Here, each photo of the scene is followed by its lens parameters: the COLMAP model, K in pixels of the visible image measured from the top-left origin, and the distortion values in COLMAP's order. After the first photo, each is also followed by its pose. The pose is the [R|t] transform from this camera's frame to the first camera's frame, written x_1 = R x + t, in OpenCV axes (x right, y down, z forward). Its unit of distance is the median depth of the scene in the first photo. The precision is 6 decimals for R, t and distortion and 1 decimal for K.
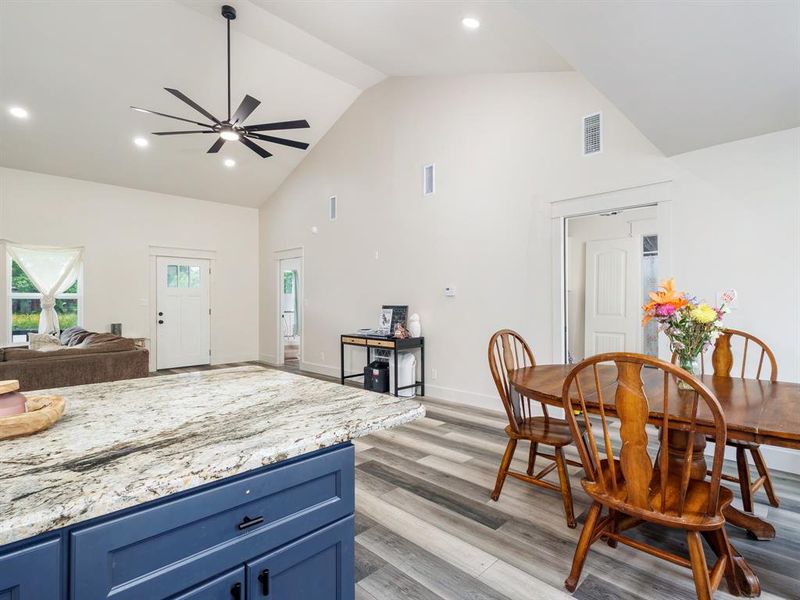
lens RADIAL K [[413.2, 0, 400.8], [0, 413.2, 300.0], [0, 0, 1]] dist [0.021490, -0.003590]
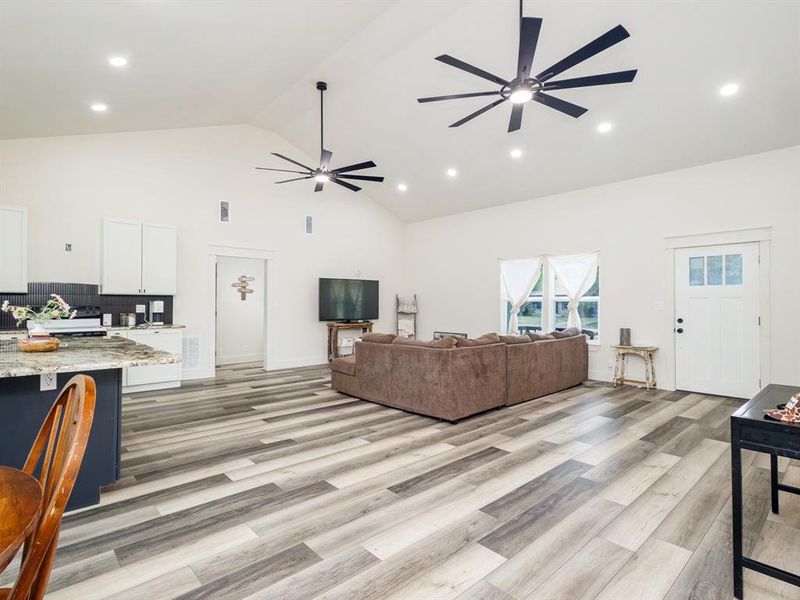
lens RADIAL K [[413.2, 0, 400.9], [0, 413.2, 300.0], [0, 0, 1]] dist [0.021490, -0.003590]
pose [[-0.041833, -0.005321, -0.999110, 0.713376], [-0.002489, 0.999983, -0.005222, -0.001156], [0.999122, 0.002268, -0.041845, 1.472614]]
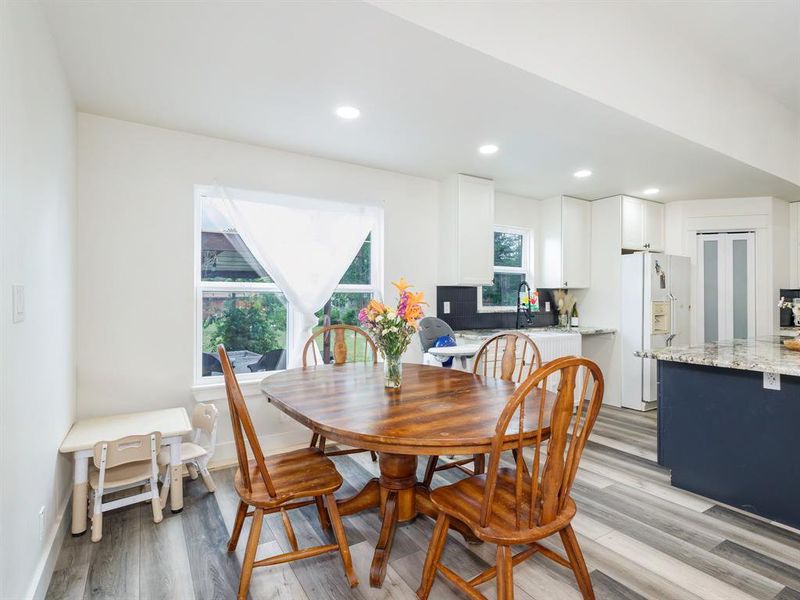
lens RADIAL K [[413.2, 0, 402.1], [0, 413.2, 301.9], [0, 0, 1]] dist [0.021490, -0.003590]
pose [[-0.976298, 0.006819, 0.216324, 0.380948], [0.007321, 0.999972, 0.001522, 0.001706], [-0.216307, 0.003070, -0.976321, 1.710052]]
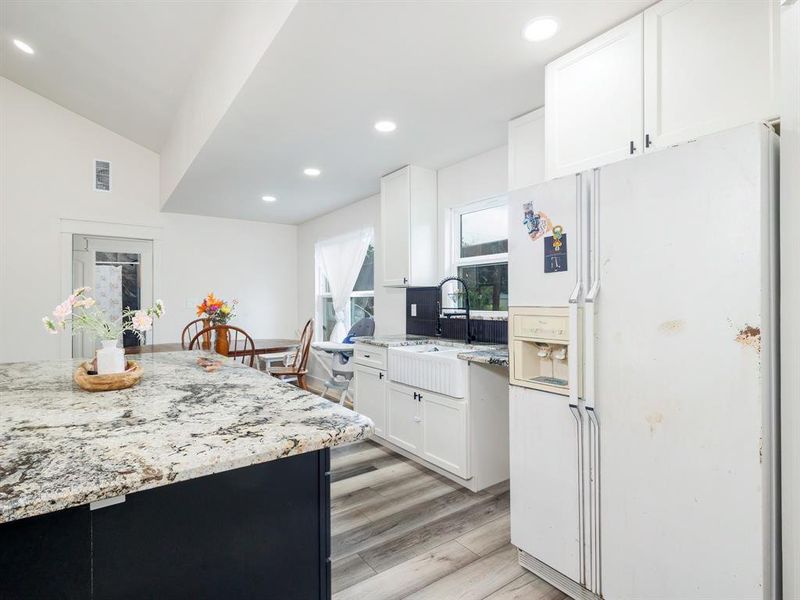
lens RADIAL K [[413.2, 0, 397.3], [0, 413.2, 303.6], [0, 0, 1]] dist [0.021490, -0.003590]
pose [[0.159557, -0.000301, 0.987189, -1.047567], [0.007624, 0.999971, -0.000927, 0.004086], [-0.987159, 0.007674, 0.159555, -0.178292]]
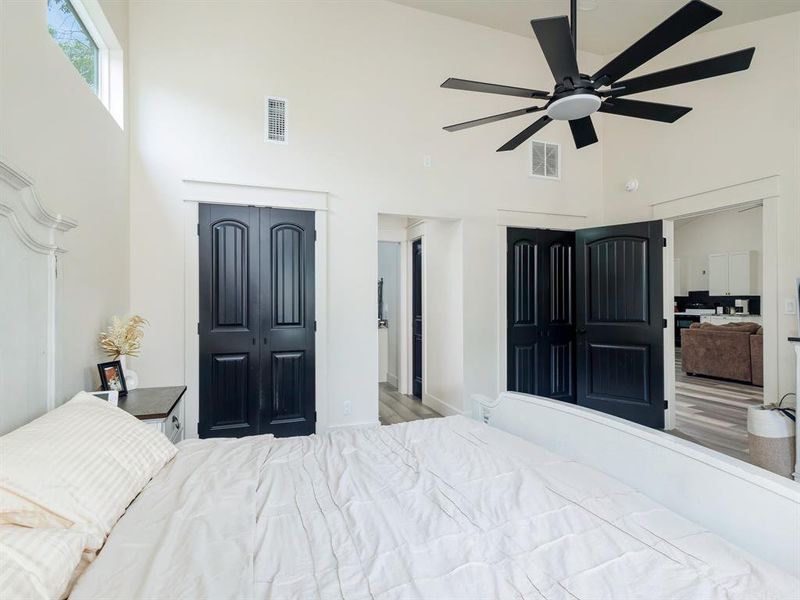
lens RADIAL K [[413.2, 0, 397.9], [0, 413.2, 301.3], [0, 0, 1]] dist [0.021490, -0.003590]
pose [[-0.904365, 0.012872, 0.426565, -0.435564], [0.014751, 0.999891, 0.001103, -0.039837], [-0.426504, 0.007290, -0.904456, 4.993236]]
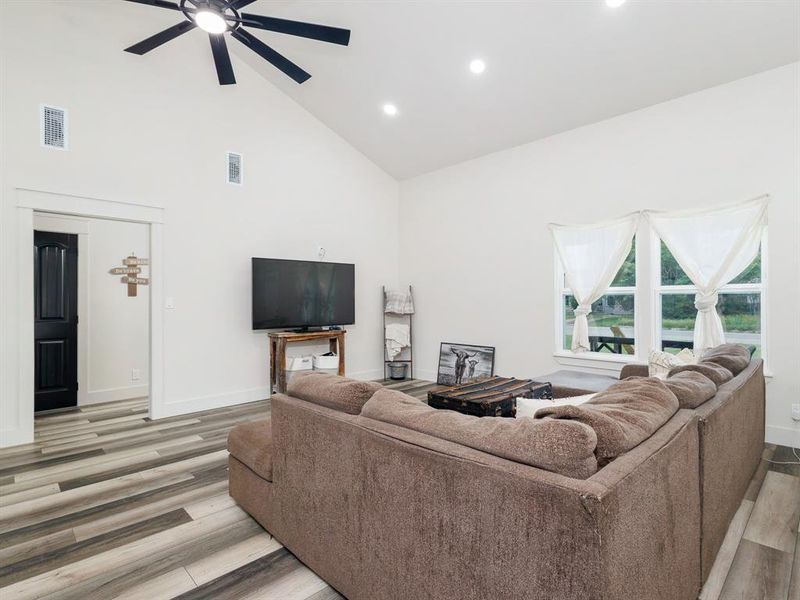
lens RADIAL K [[413.2, 0, 402.9], [0, 413.2, 299.2], [0, 0, 1]] dist [0.021490, -0.003590]
pose [[-0.012032, -0.000430, -0.999928, -0.579479], [0.004833, 0.999988, -0.000488, 0.009068], [0.999916, -0.004838, -0.012030, 1.424782]]
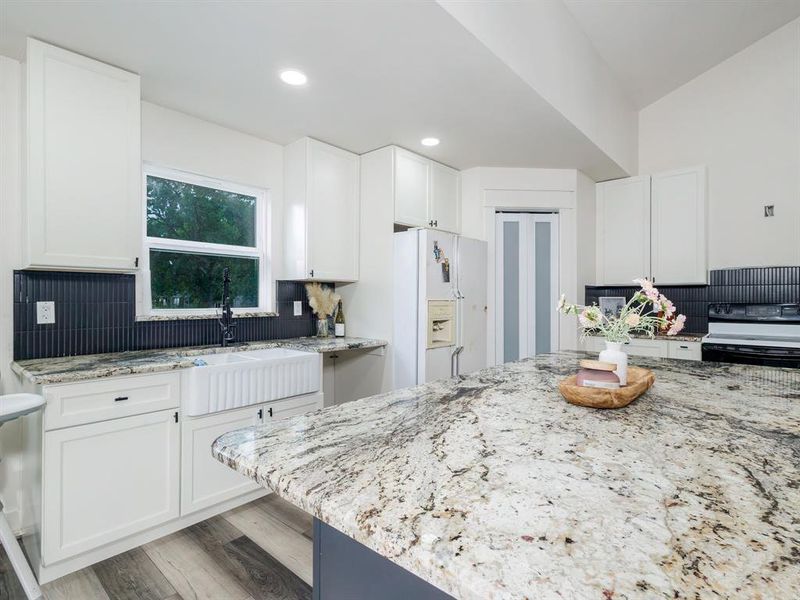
lens RADIAL K [[413.2, 0, 399.1], [0, 413.2, 299.2], [0, 0, 1]] dist [0.021490, -0.003590]
pose [[-0.998281, 0.004297, -0.058448, -0.123742], [0.004133, 0.999987, 0.002922, 0.001671], [0.058460, 0.002675, -0.998286, 0.940882]]
